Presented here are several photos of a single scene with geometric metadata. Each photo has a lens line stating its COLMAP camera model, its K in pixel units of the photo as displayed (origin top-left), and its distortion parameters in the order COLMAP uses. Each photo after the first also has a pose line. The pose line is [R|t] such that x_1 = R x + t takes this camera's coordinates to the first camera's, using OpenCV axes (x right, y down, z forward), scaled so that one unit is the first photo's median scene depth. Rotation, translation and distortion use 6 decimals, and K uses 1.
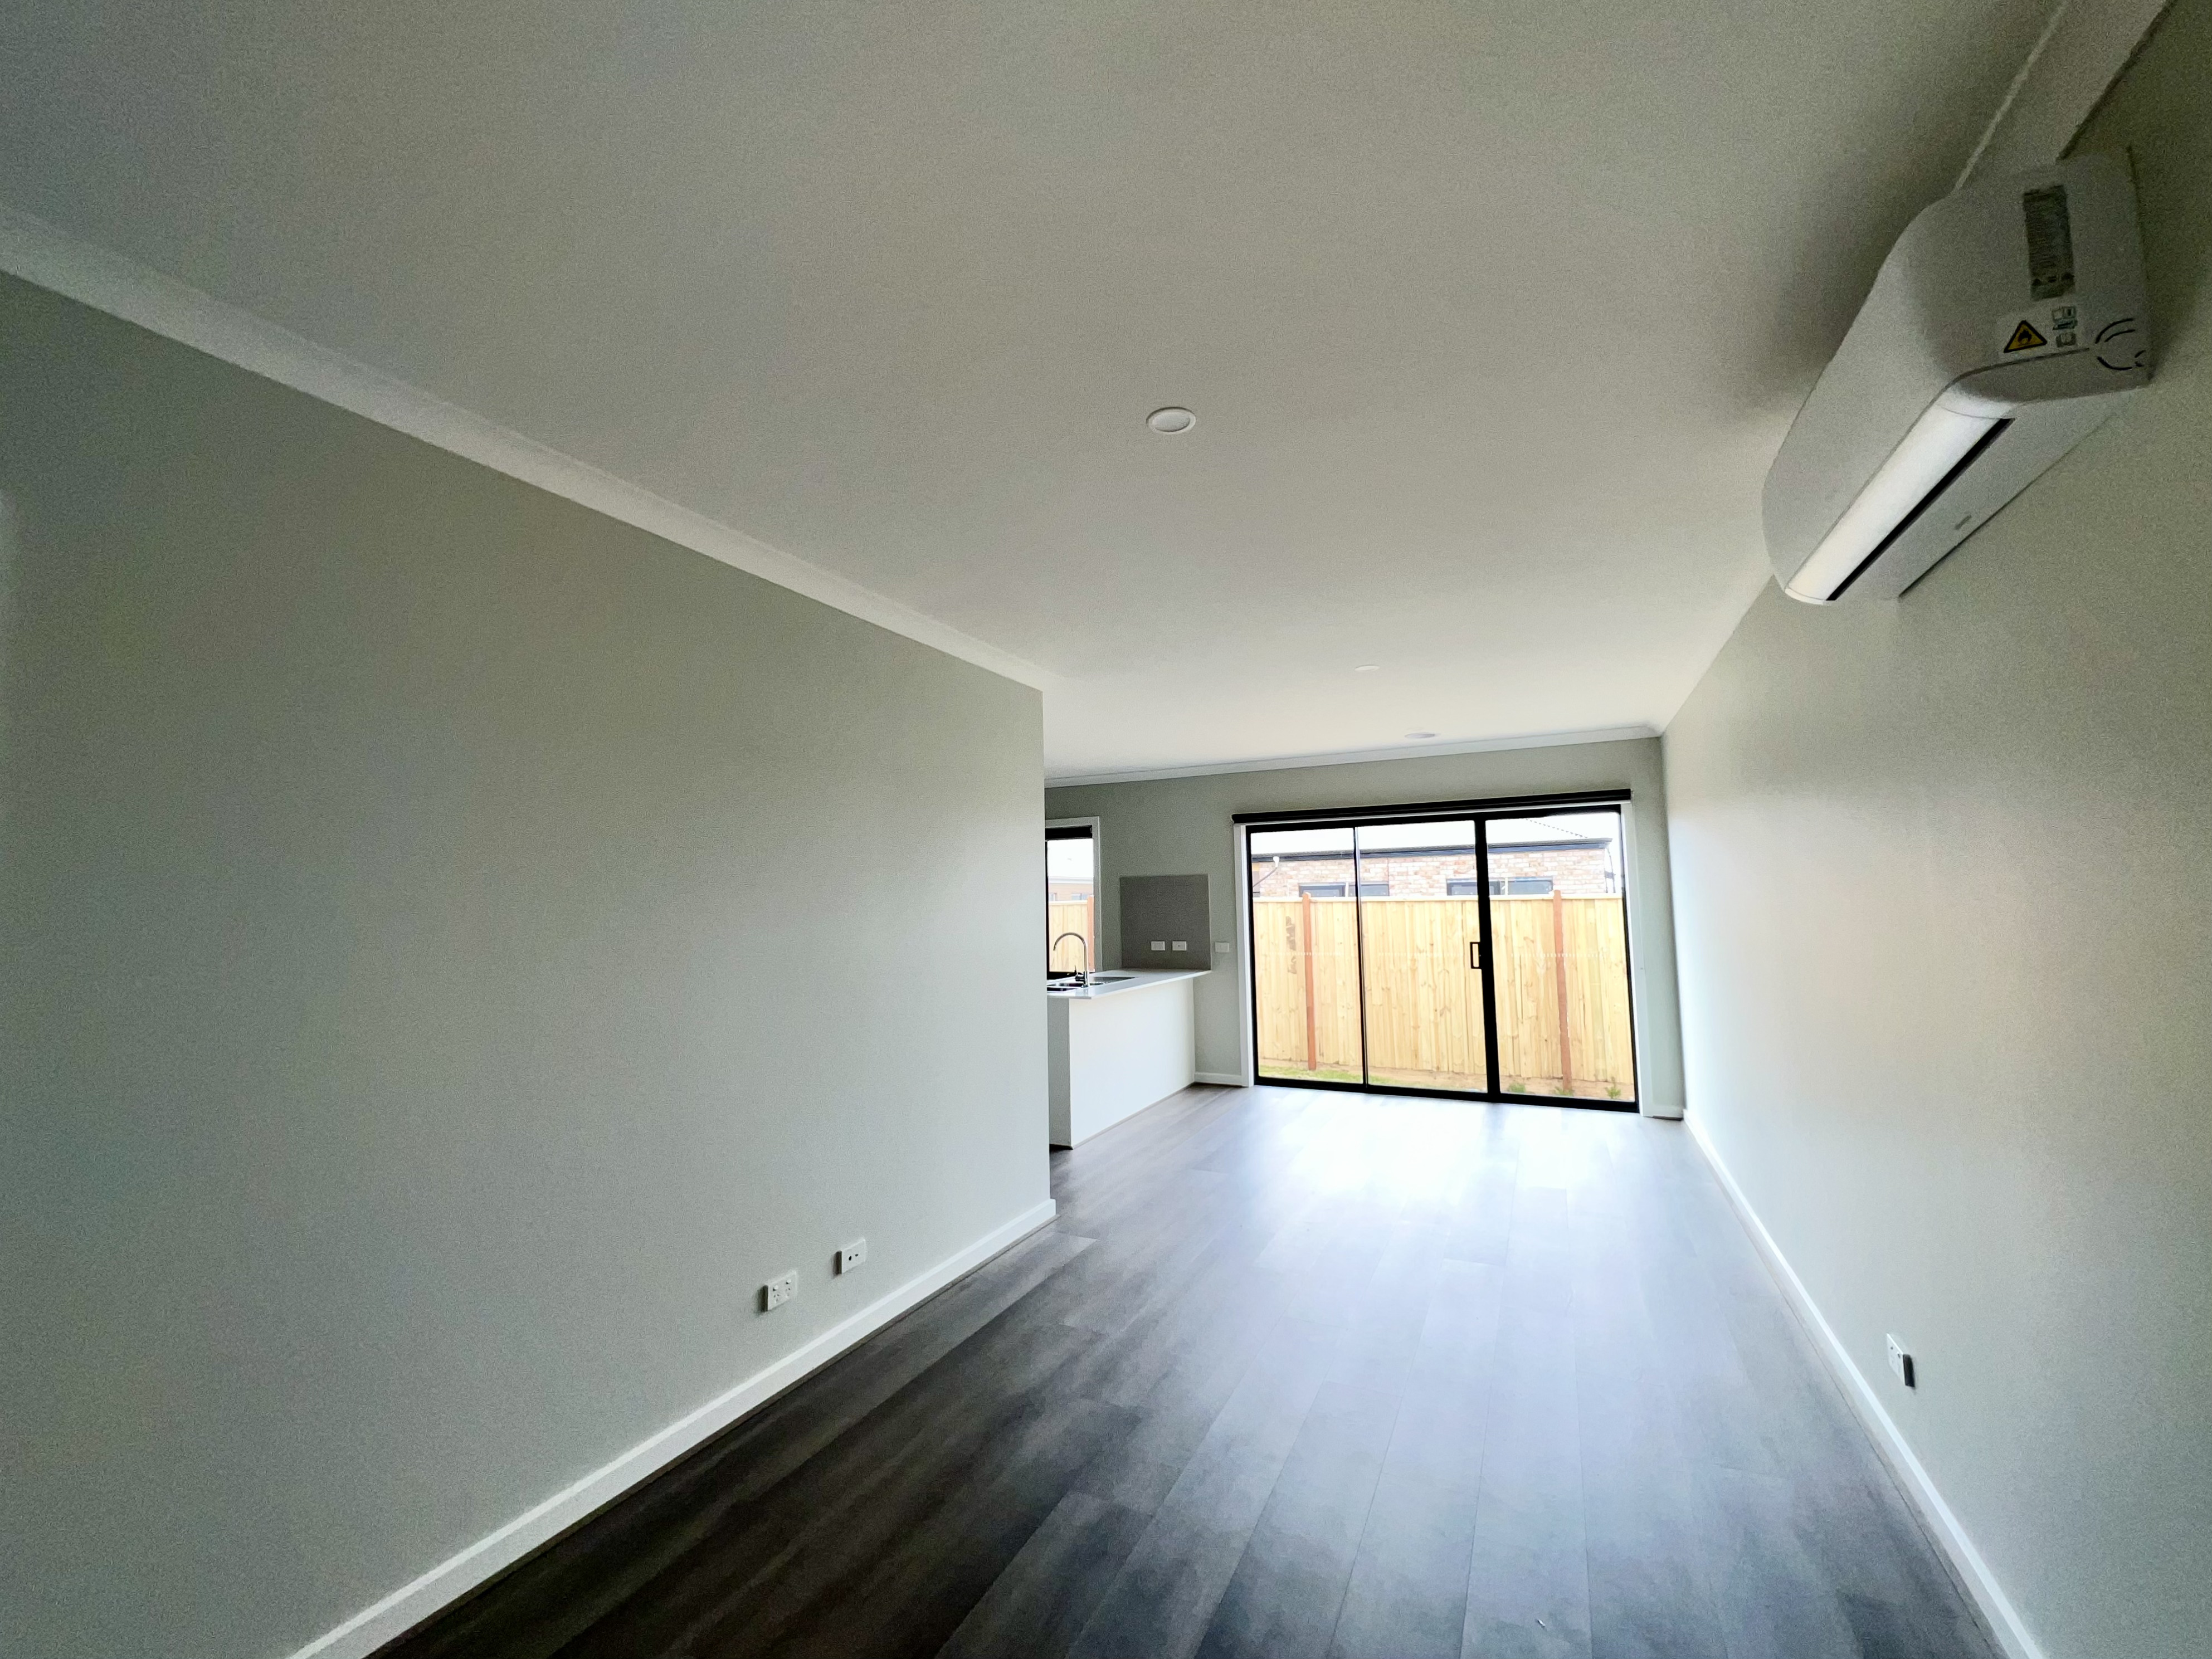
lens RADIAL K [[912.7, 0, 1106.0], [0, 912.7, 829.5], [0, 0, 1]] dist [0.000226, -0.000002]
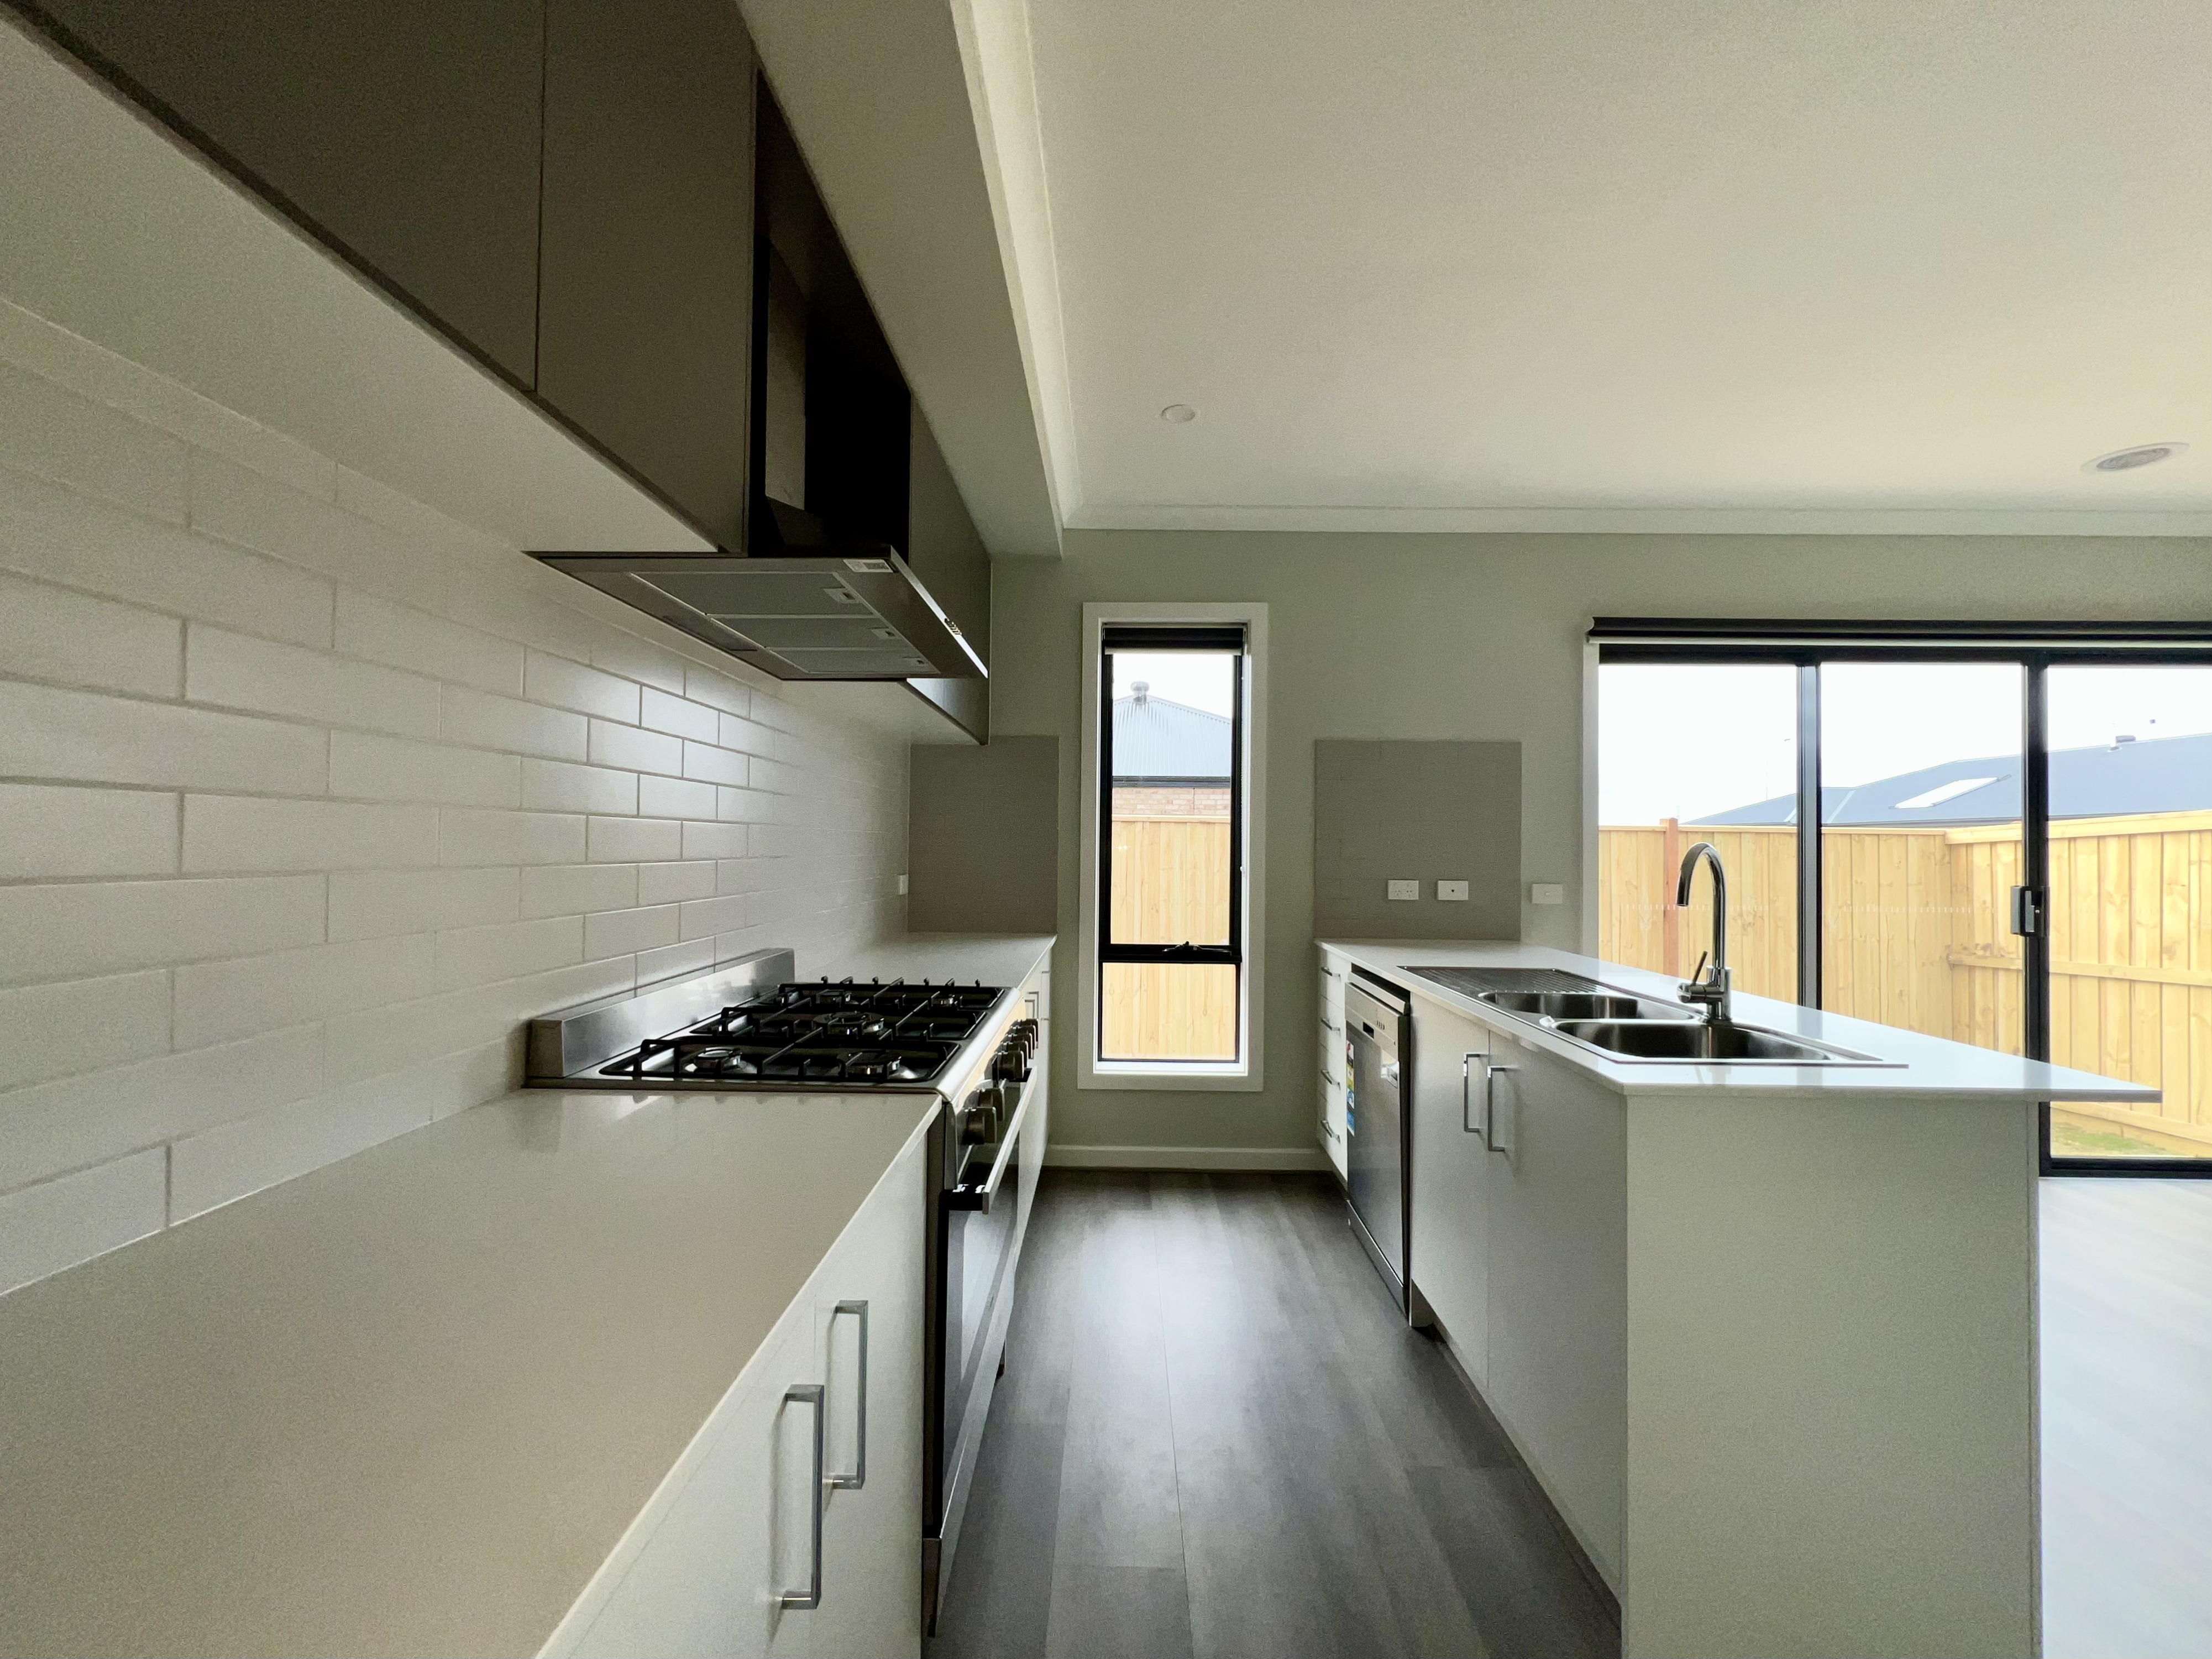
lens RADIAL K [[901.8, 0, 1106.0], [0, 901.8, 829.5], [0, 0, 1]] dist [-0.002214, -0.000244]
pose [[0.910833, 0.036867, 0.411126, -0.255947], [-0.062498, 0.996838, 0.049073, 0.079544], [-0.408017, -0.070392, 0.910257, 0.612412]]
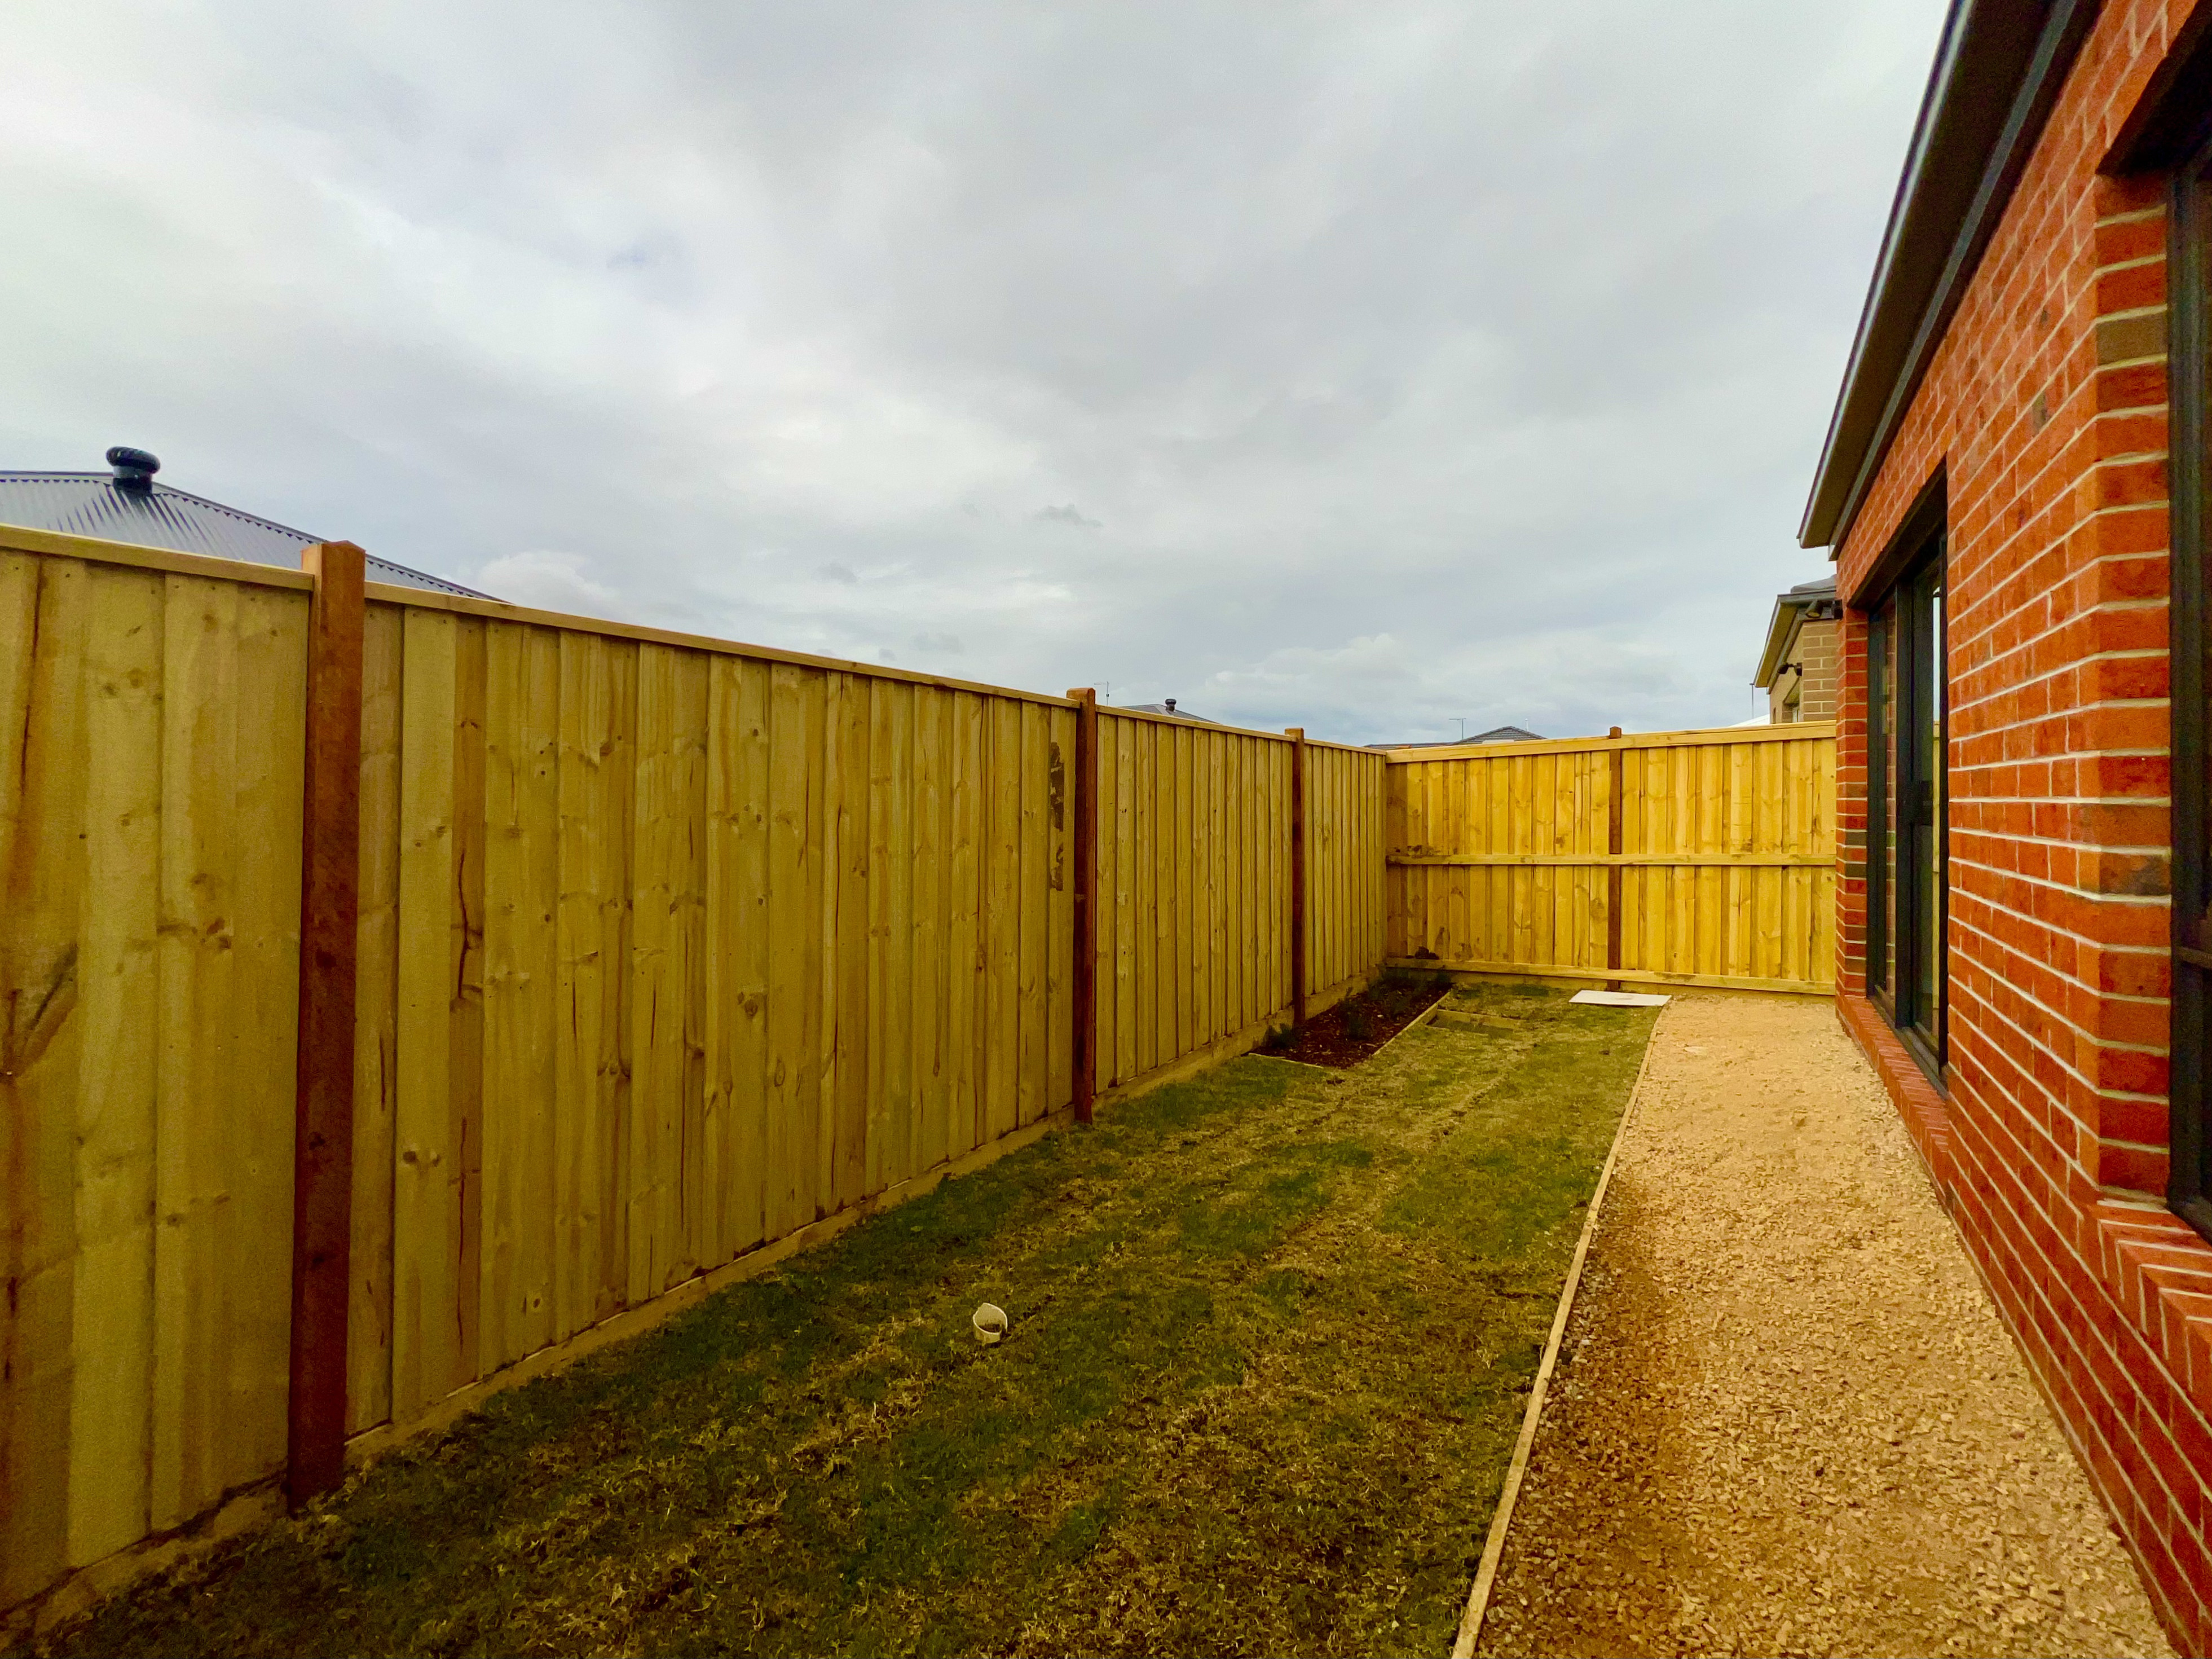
lens RADIAL K [[906.3, 0, 1104.5], [0, 906.3, 788.3], [0, 0, 1]] dist [-0.000272, -0.000033]
pose [[0.159199, 0.023374, 0.986970, -0.223587], [-0.097782, 0.995177, -0.007796, 0.151698], [-0.982392, -0.095266, 0.160717, 1.202880]]
